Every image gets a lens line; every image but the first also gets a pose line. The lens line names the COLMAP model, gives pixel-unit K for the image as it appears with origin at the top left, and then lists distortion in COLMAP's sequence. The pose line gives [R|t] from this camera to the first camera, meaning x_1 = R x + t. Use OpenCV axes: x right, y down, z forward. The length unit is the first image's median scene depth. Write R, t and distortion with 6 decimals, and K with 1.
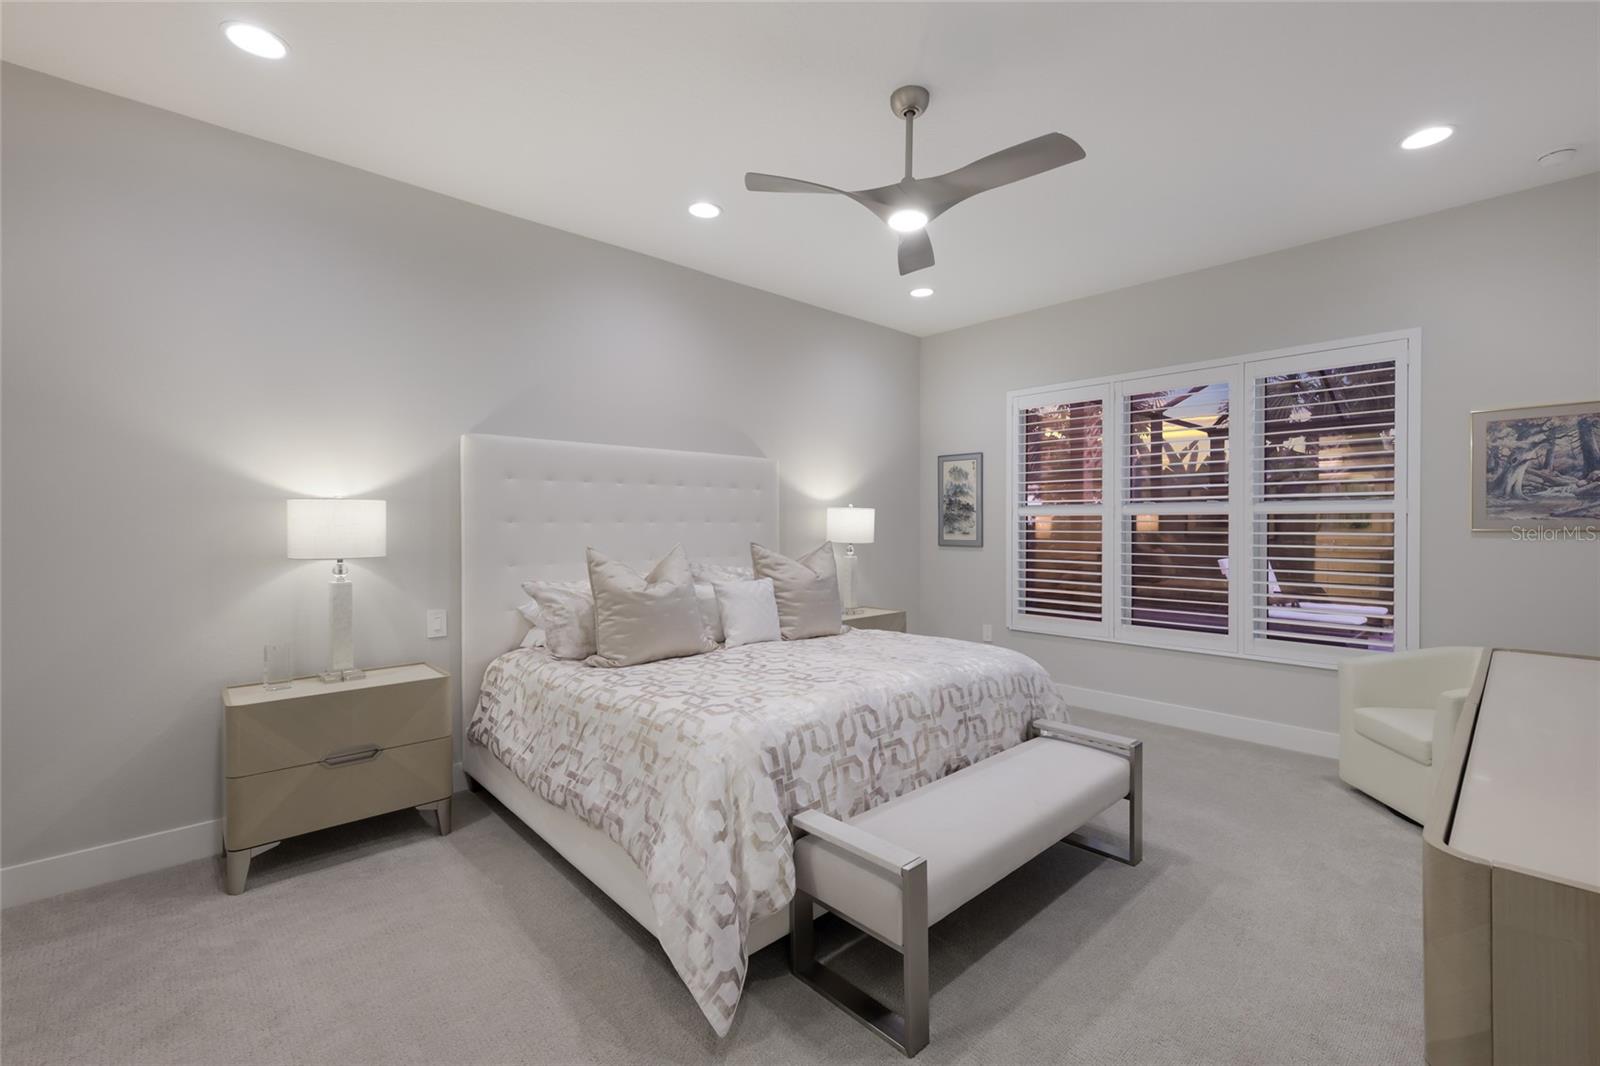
lens RADIAL K [[692.2, 0, 803.2], [0, 692.2, 527.5], [0, 0, 1]] dist [0.011839, 0.000269]
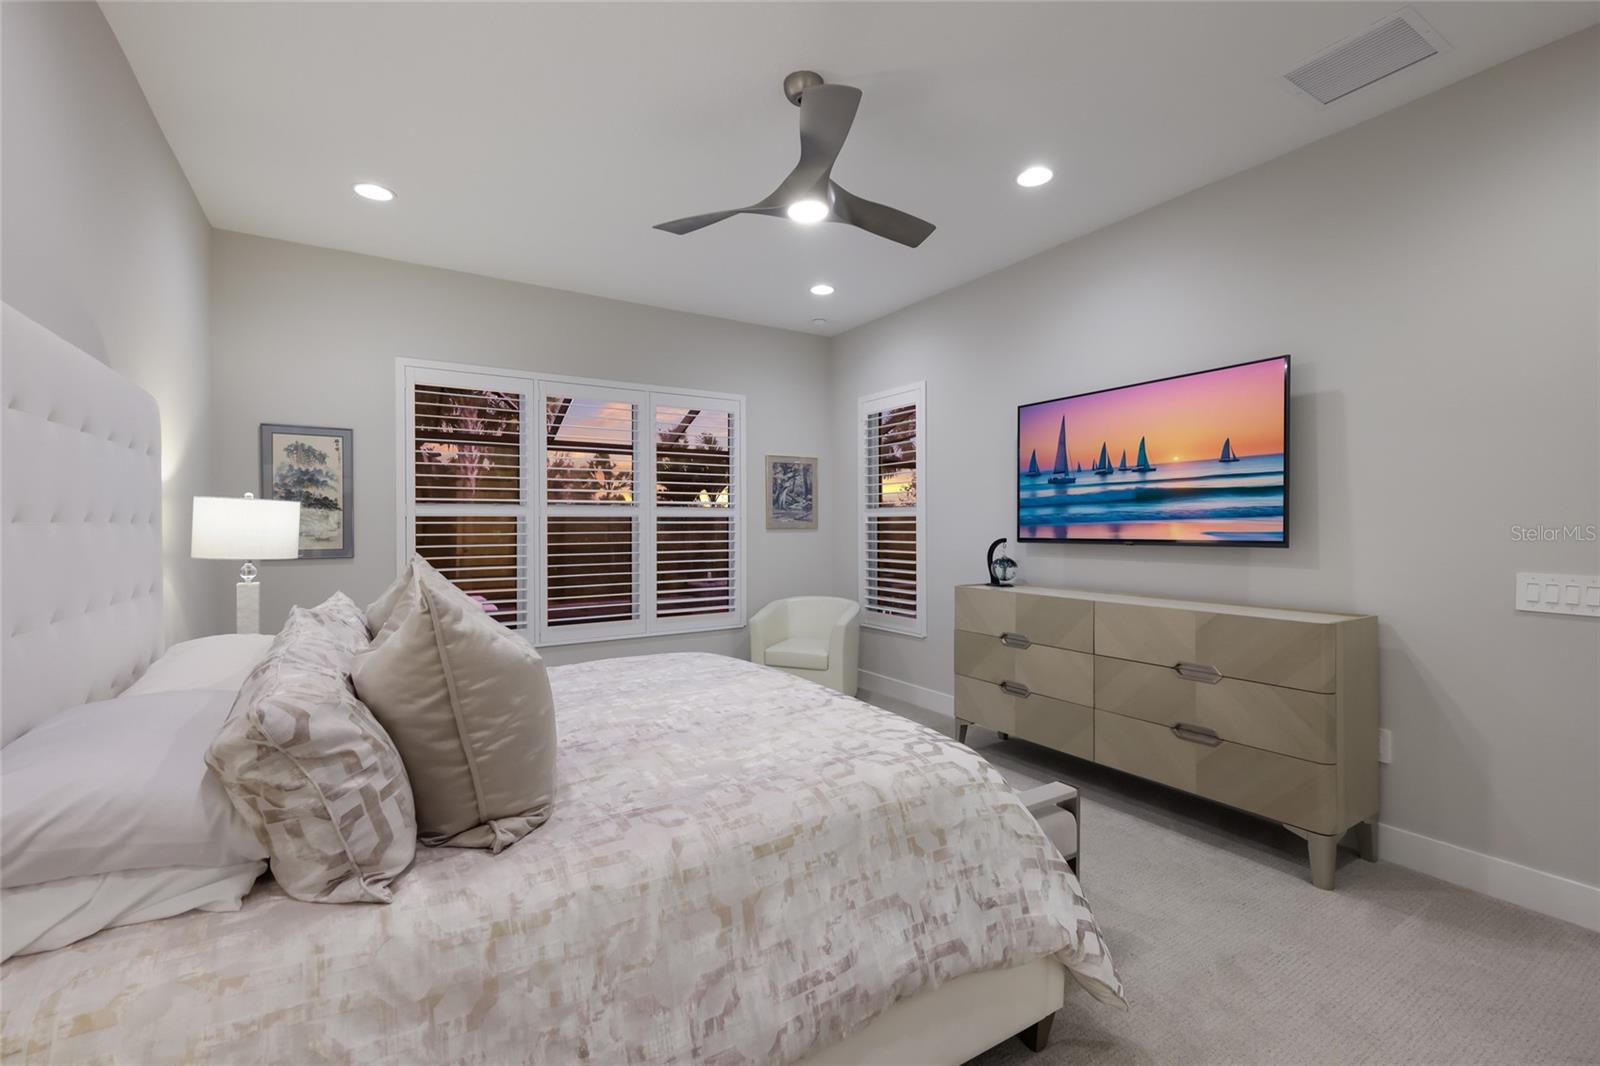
lens RADIAL K [[692.2, 0, 803.2], [0, 692.2, 527.5], [0, 0, 1]] dist [0.011839, 0.000269]
pose [[0.187455, -0.005770, 0.982256, -0.617124], [0.009387, 0.999948, 0.004083, -0.003751], [-0.982228, 0.008456, 0.187499, 0.635099]]
